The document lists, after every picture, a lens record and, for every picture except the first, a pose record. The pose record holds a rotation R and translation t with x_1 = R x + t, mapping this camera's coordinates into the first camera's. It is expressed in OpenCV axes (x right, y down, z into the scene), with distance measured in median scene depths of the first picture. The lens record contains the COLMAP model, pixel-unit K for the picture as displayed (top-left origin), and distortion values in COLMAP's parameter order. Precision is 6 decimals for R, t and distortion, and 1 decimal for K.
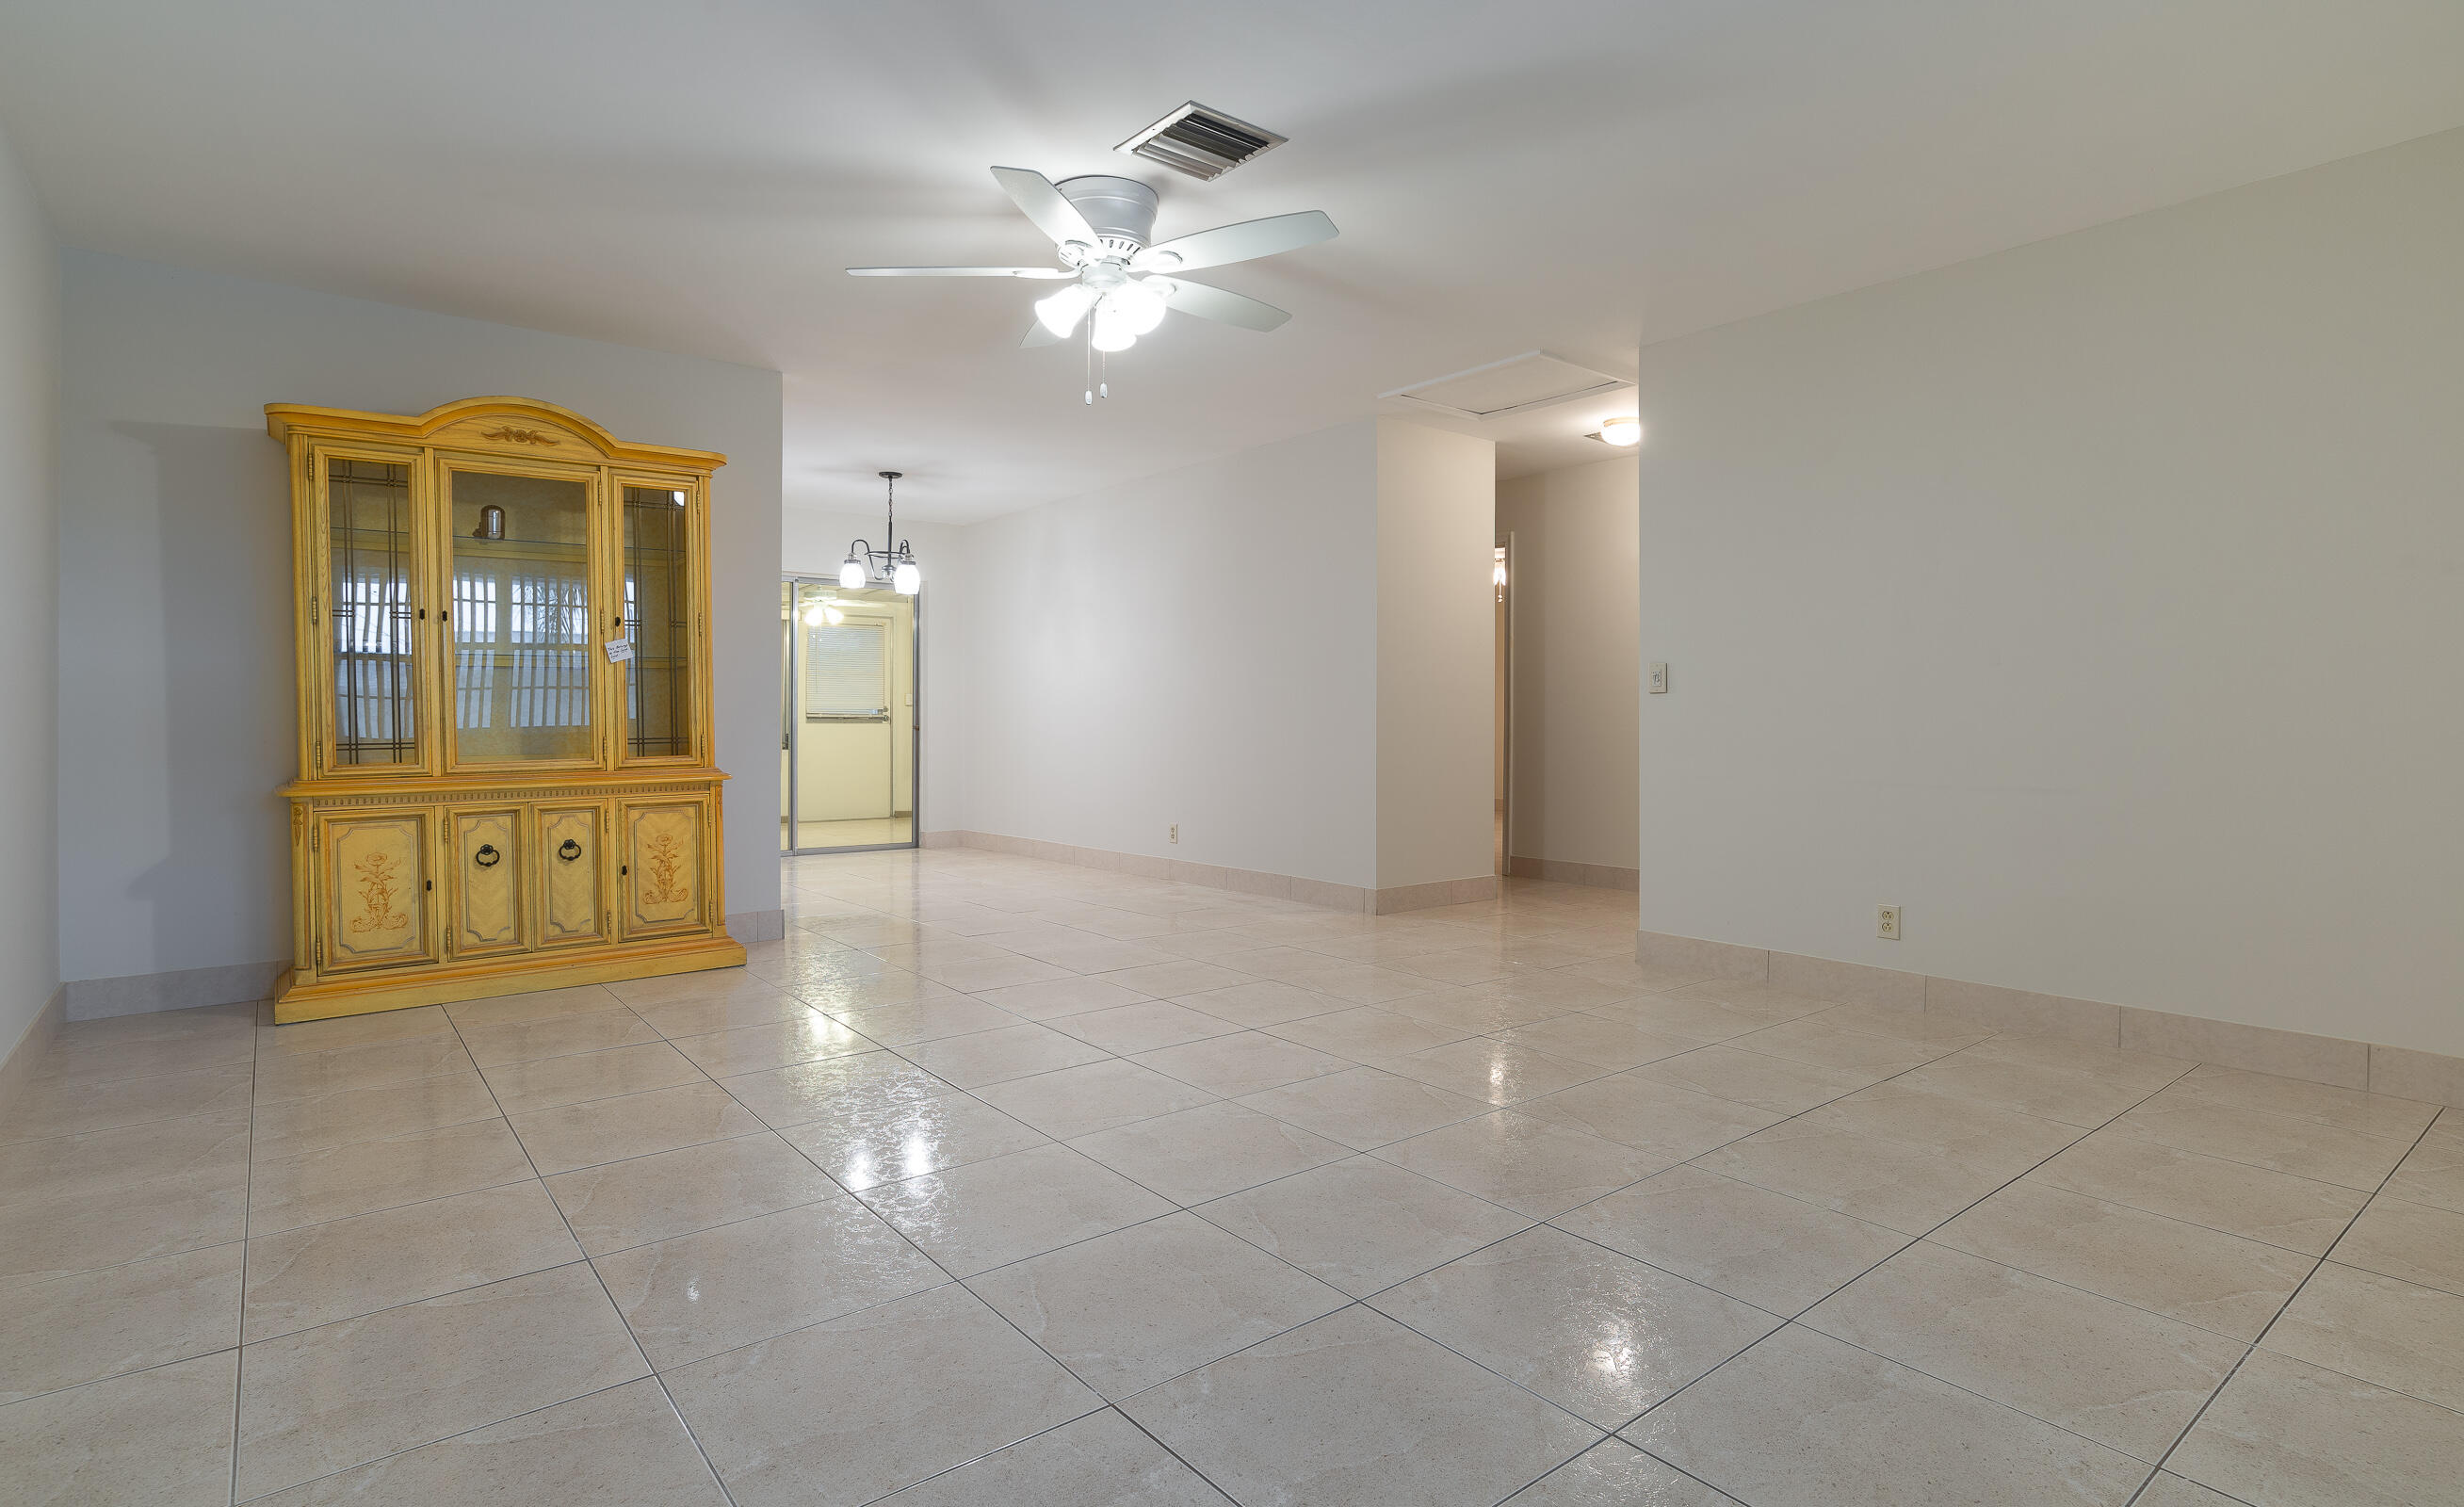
lens RADIAL K [[1228.2, 0, 1240.9], [0, 1228.2, 727.0], [0, 0, 1]] dist [-0.033521, 0.021073]
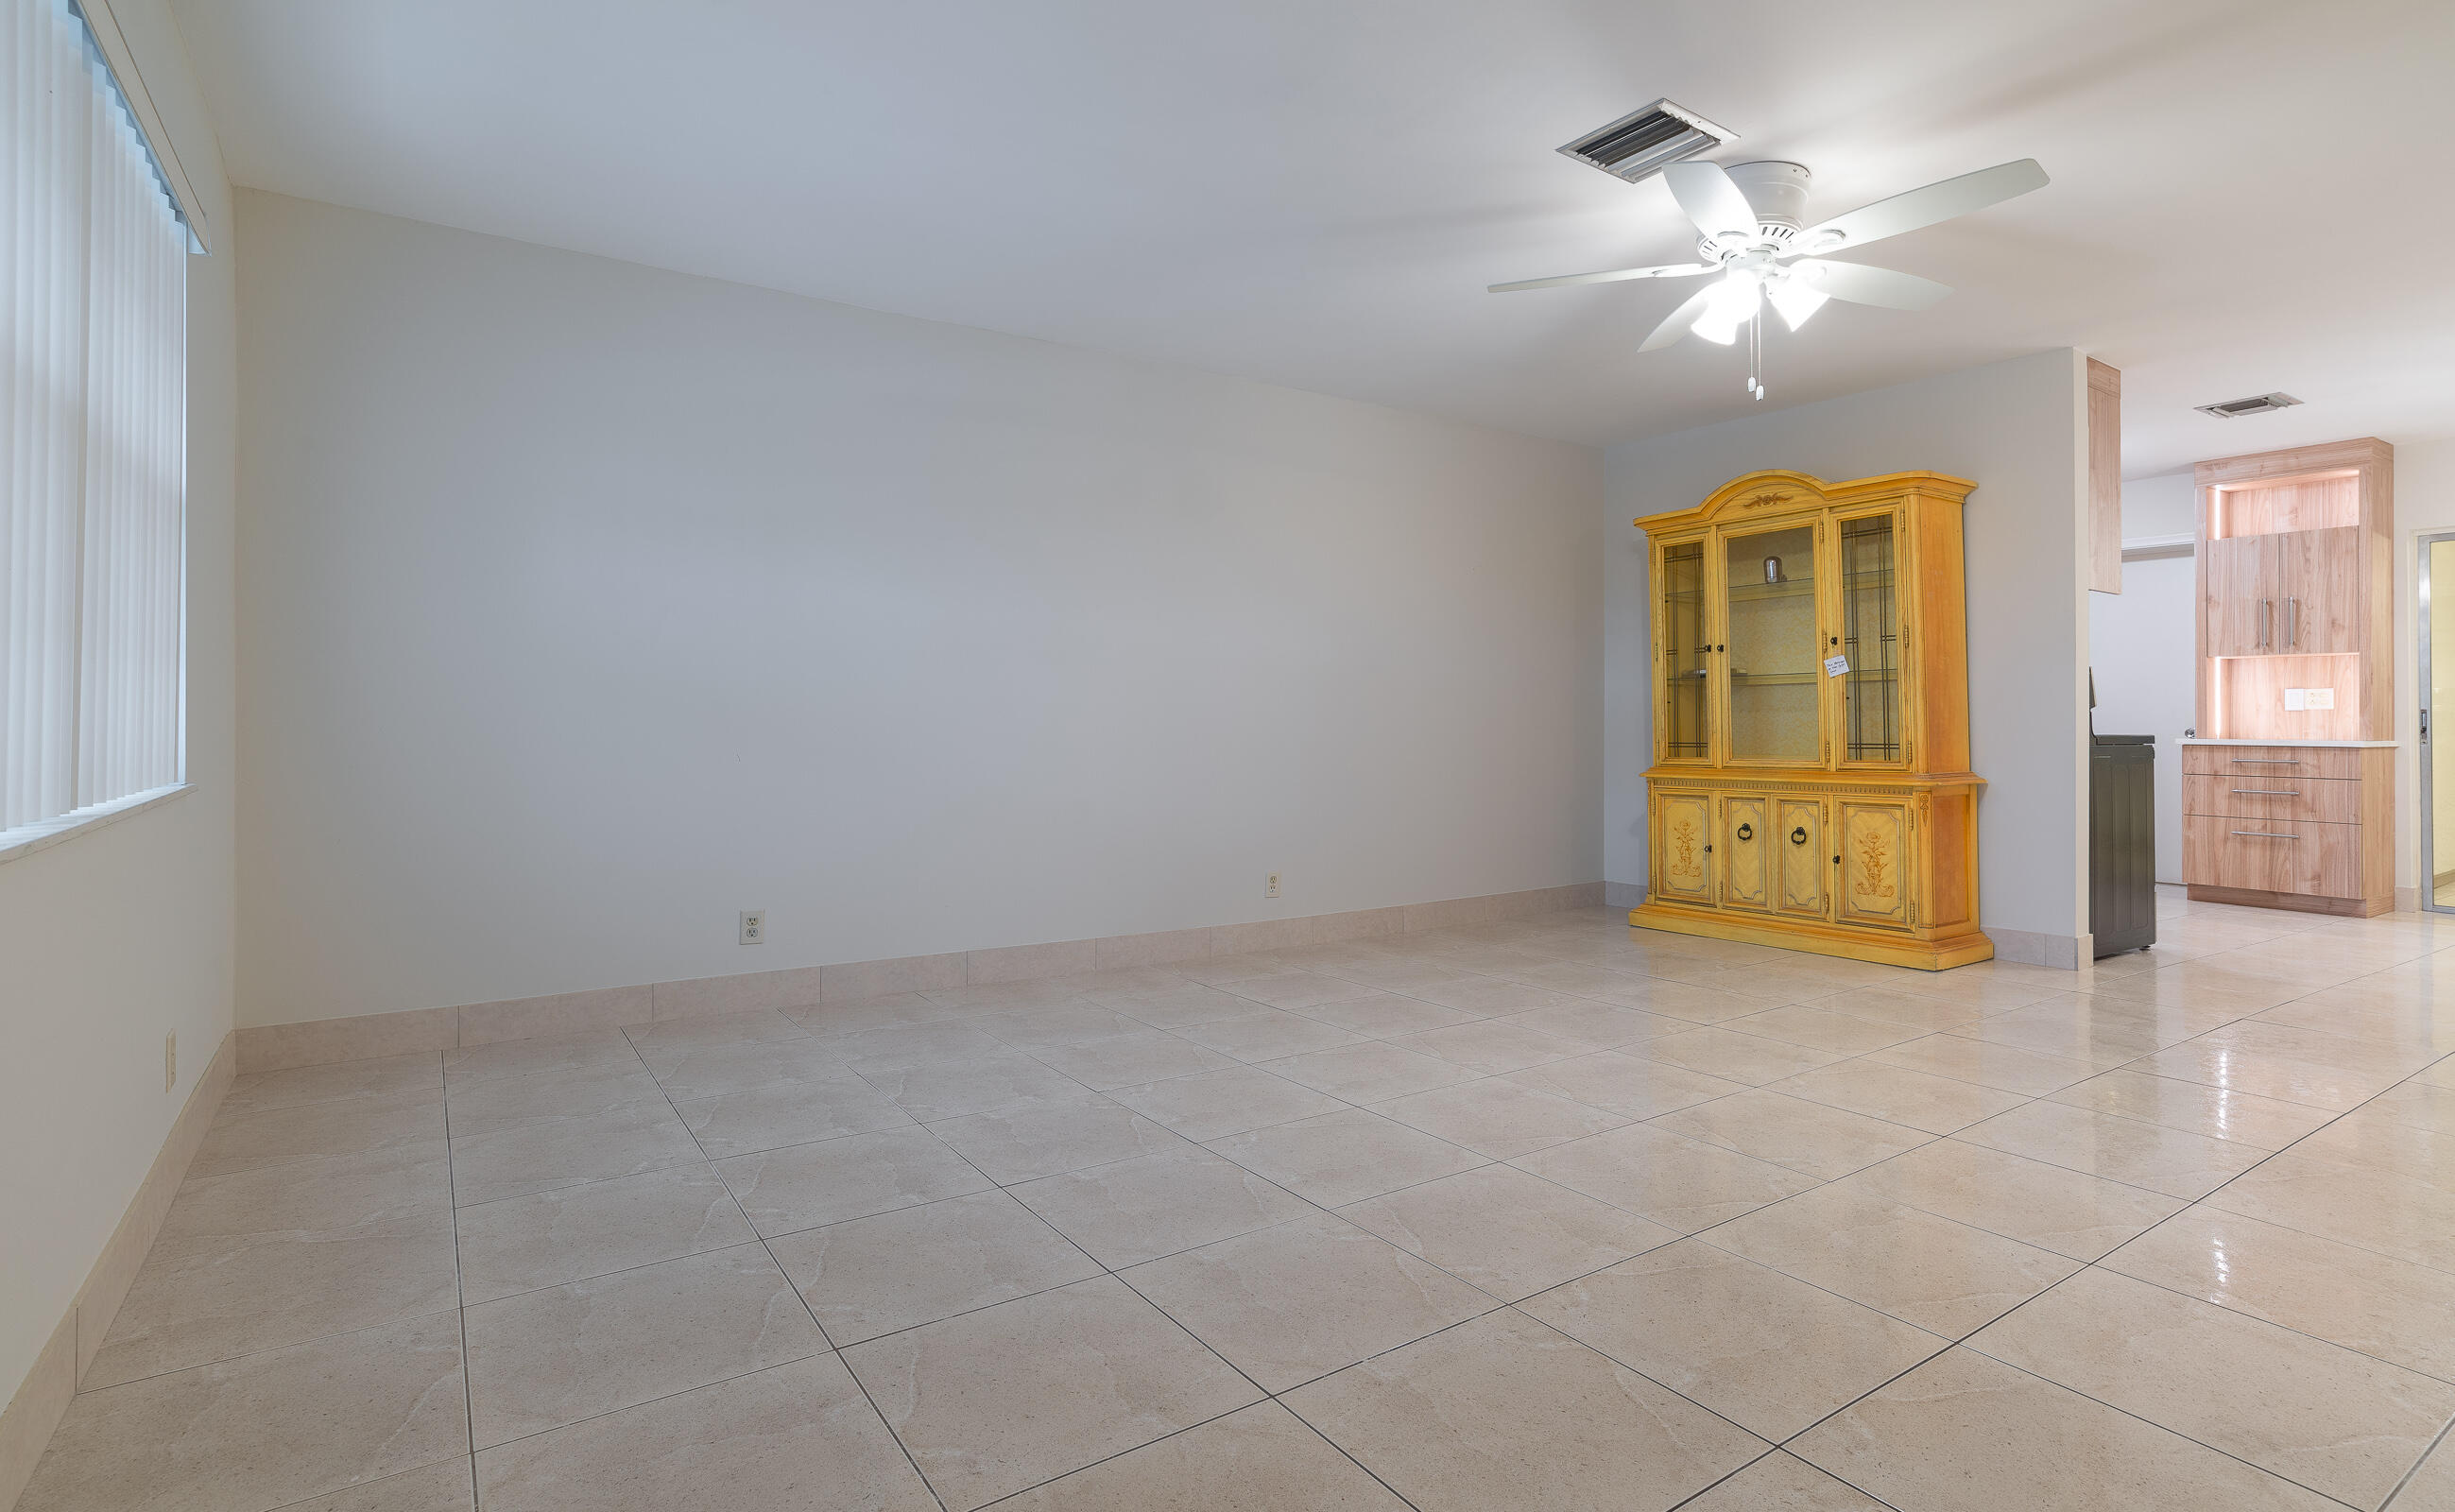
lens RADIAL K [[1227.9, 0, 1223.3], [0, 1227.9, 705.3], [0, 0, 1]] dist [-0.031752, 0.018943]
pose [[-0.073916, -0.014932, -0.997153, 0.684770], [-0.009862, 0.999850, -0.014241, -0.004212], [0.997216, 0.008781, -0.074053, 0.522503]]
